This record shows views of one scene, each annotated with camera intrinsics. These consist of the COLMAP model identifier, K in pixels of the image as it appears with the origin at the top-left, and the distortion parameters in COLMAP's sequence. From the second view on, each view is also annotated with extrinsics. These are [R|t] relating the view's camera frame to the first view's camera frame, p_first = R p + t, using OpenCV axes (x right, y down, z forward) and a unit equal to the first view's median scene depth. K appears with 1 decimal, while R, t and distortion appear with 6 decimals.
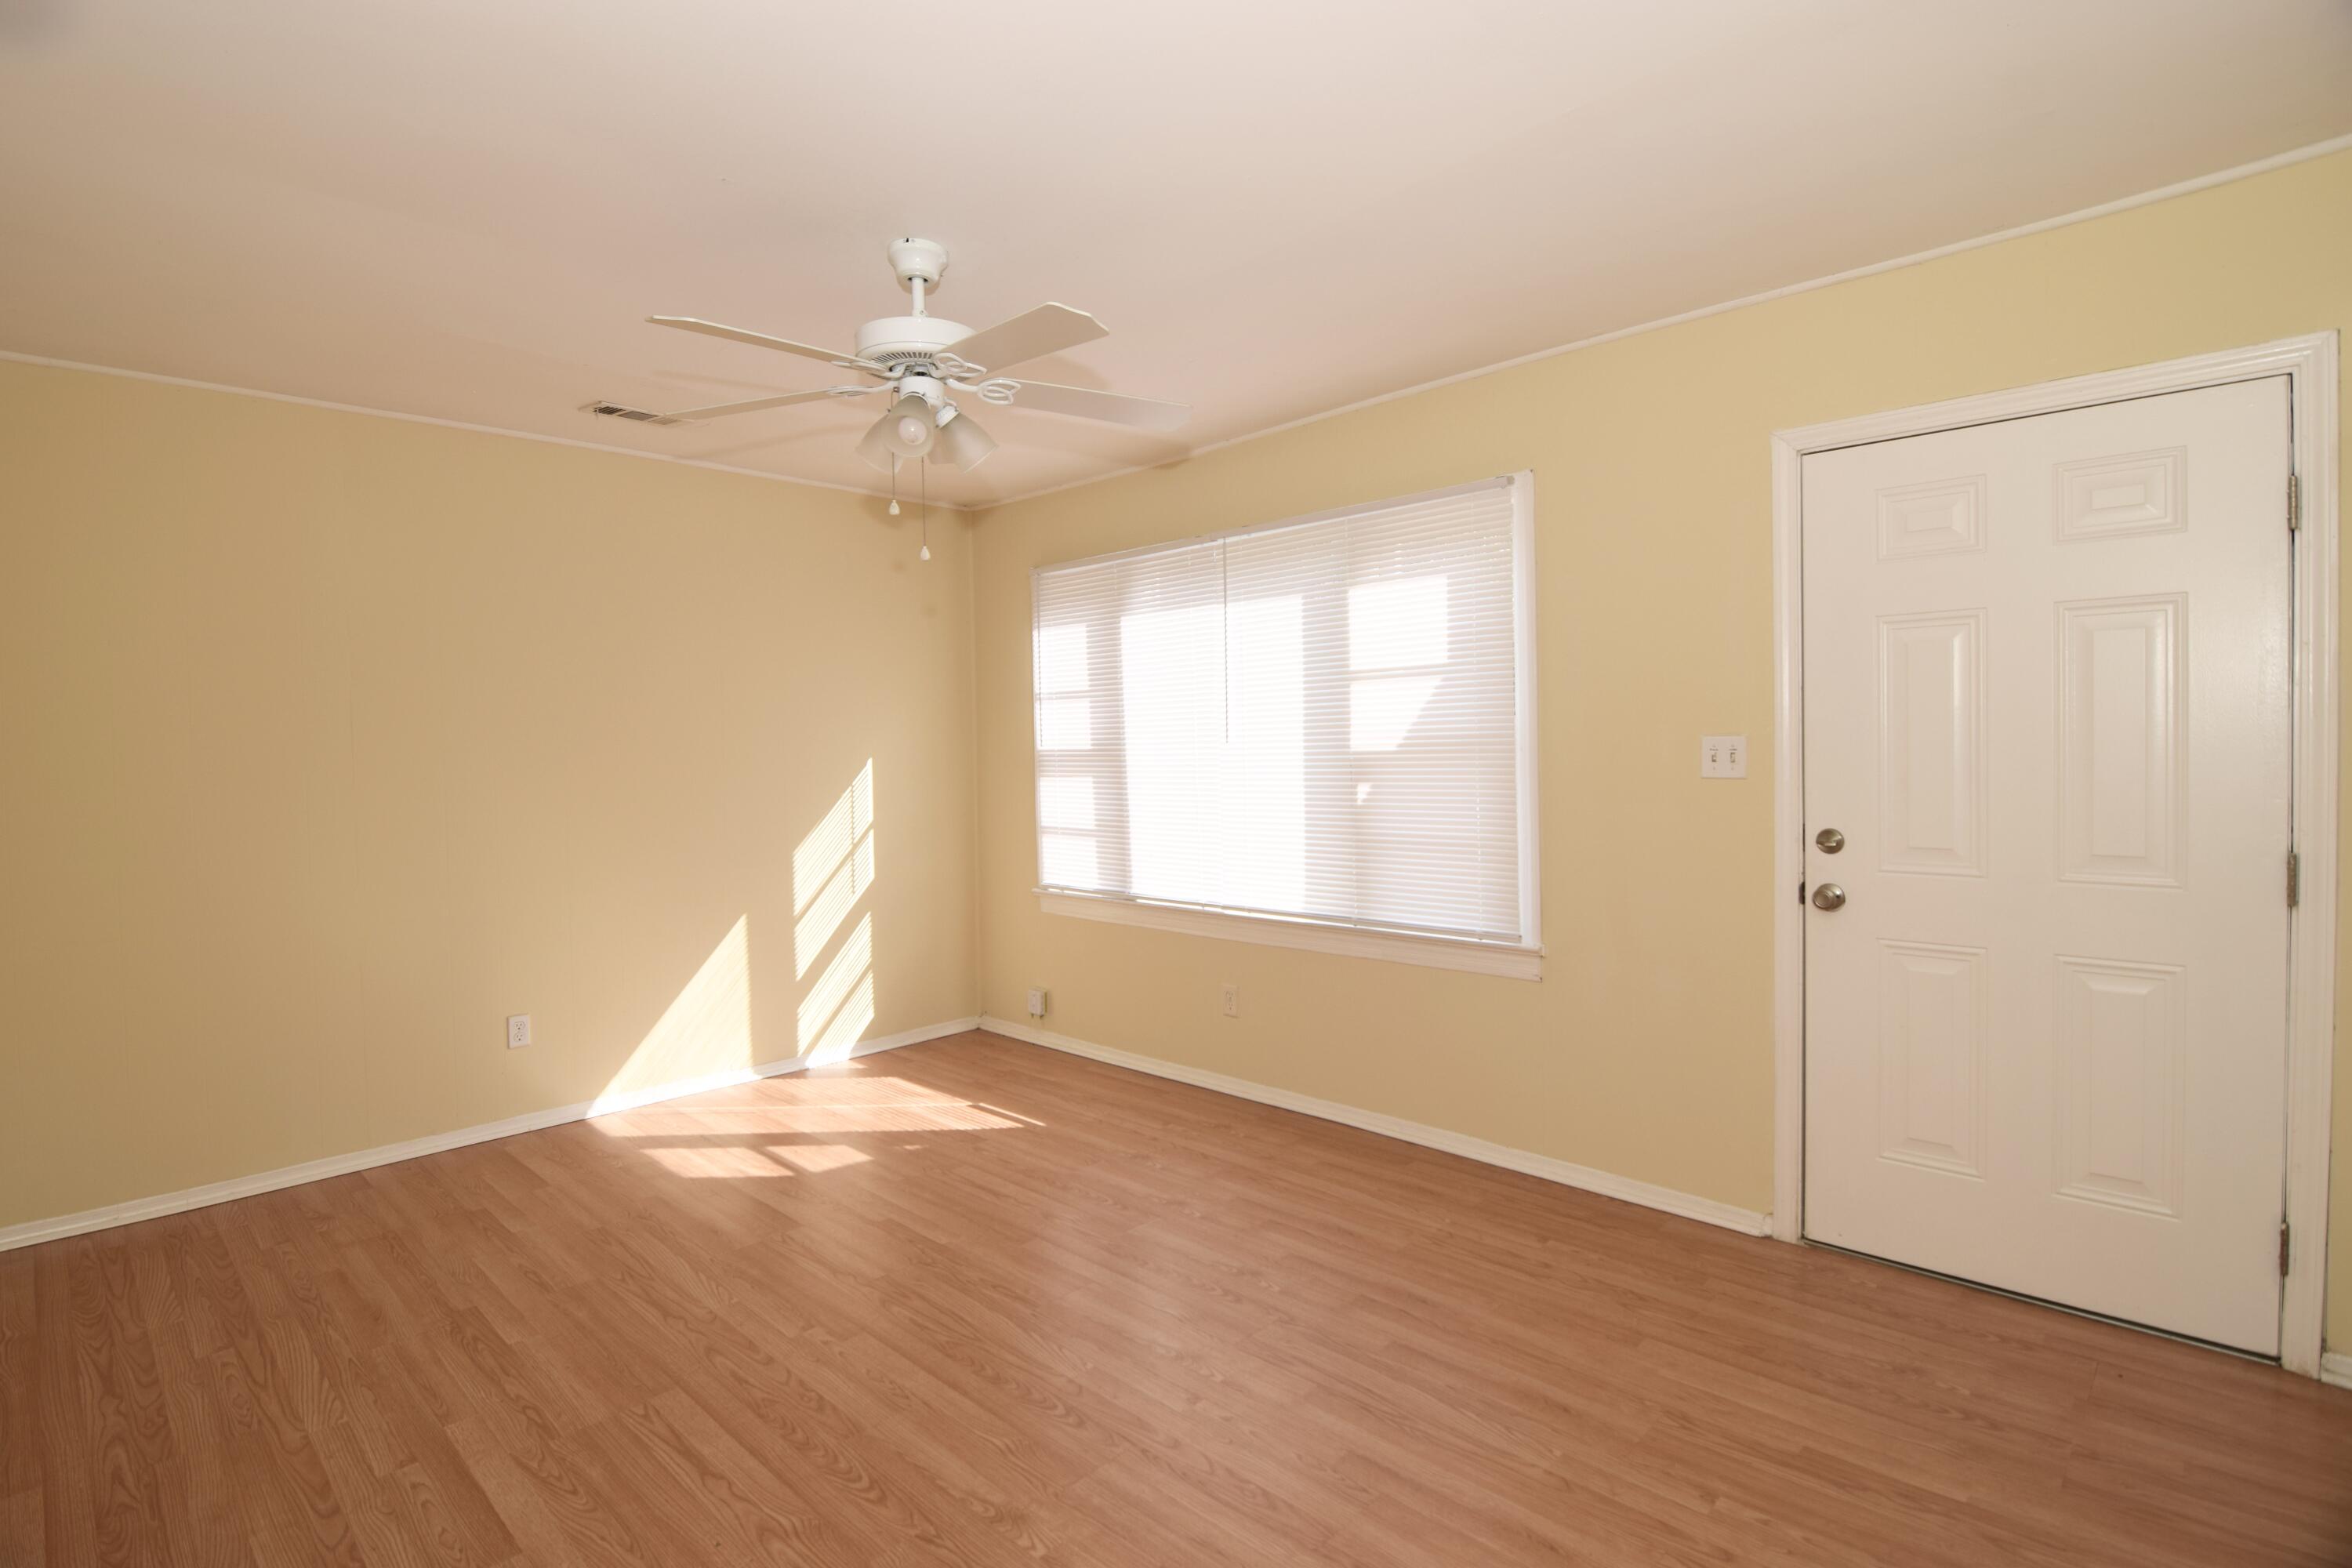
lens RADIAL K [[1140.4, 0, 1171.6], [0, 1140.4, 775.6], [0, 0, 1]] dist [0.000005, -0.010594]
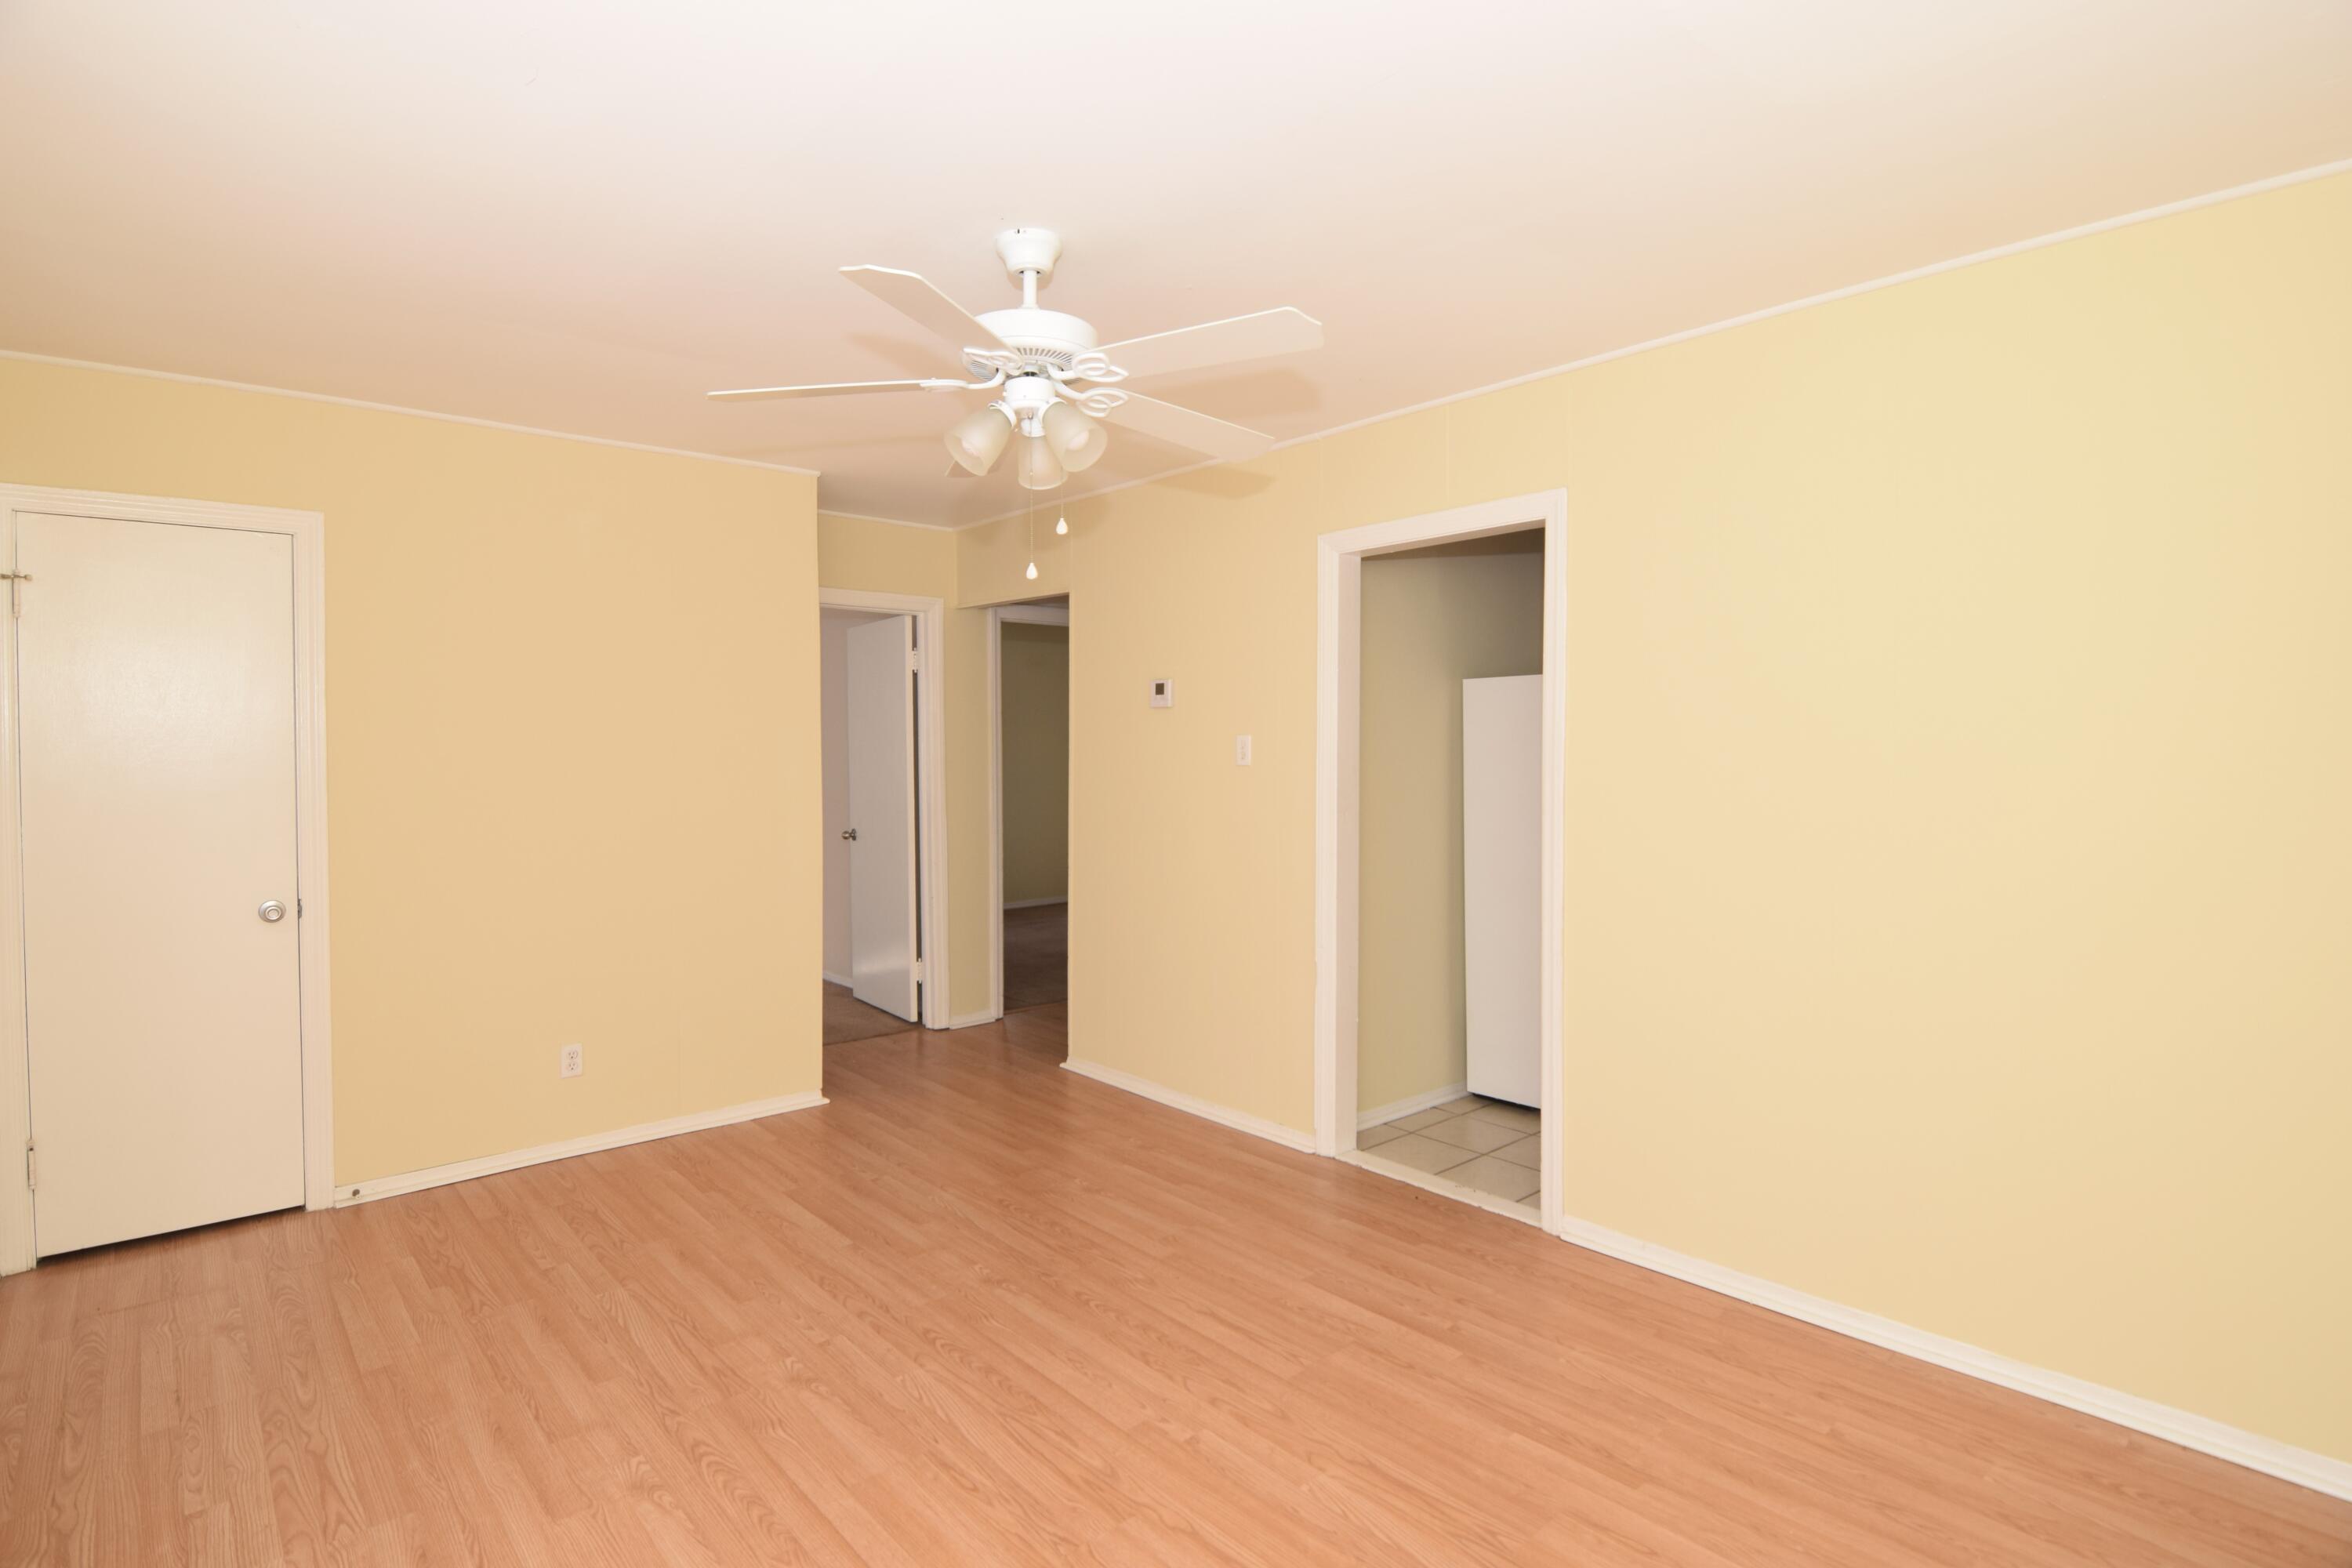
lens RADIAL K [[1176.8, 0, 1151.9], [0, 1176.8, 774.9], [0, 0, 1]] dist [-0.017287, -0.001852]
pose [[-0.995705, 0.021659, 0.090011, -0.316654], [0.026685, 0.998129, 0.055017, -0.065034], [-0.088651, 0.057183, -0.994420, 1.554111]]
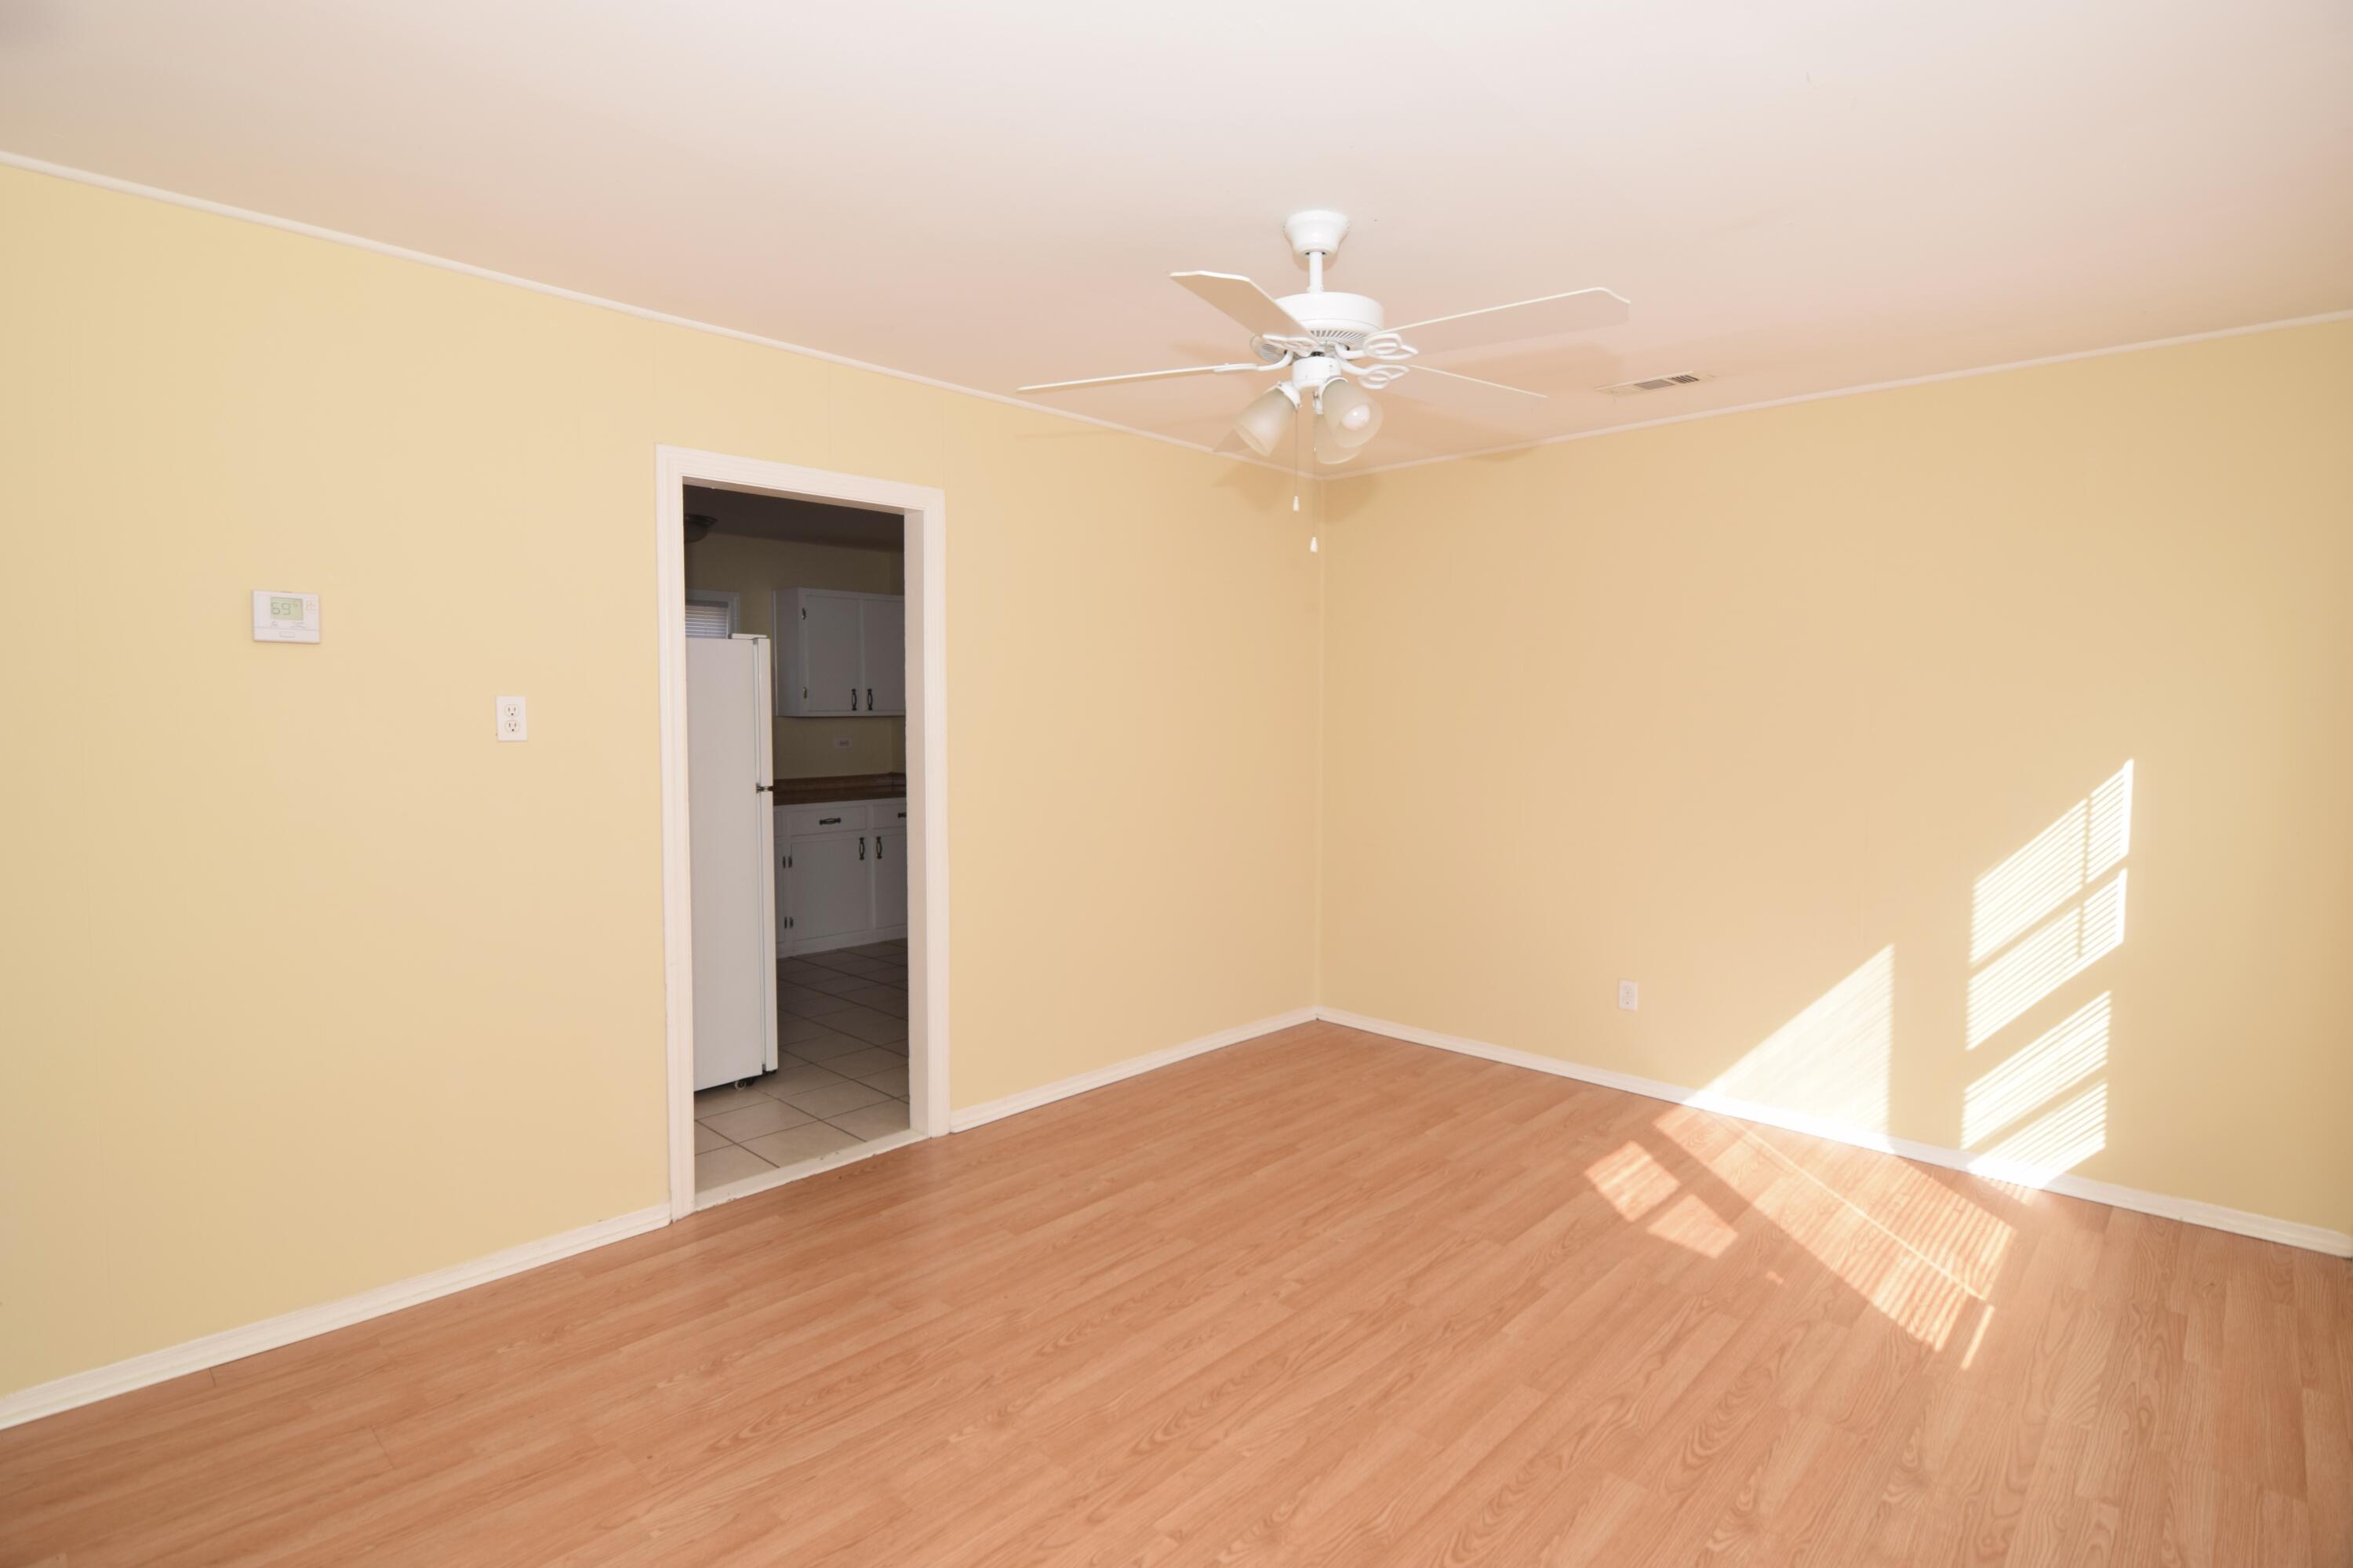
lens RADIAL K [[1153.7, 0, 1174.9], [0, 1153.7, 772.1], [0, 0, 1]] dist [-0.002442, -0.011327]
pose [[0.009901, 0.072395, -0.997327, 0.607193], [-0.033984, 0.996824, 0.072021, -0.057853], [0.999373, 0.033180, 0.012330, 0.707908]]
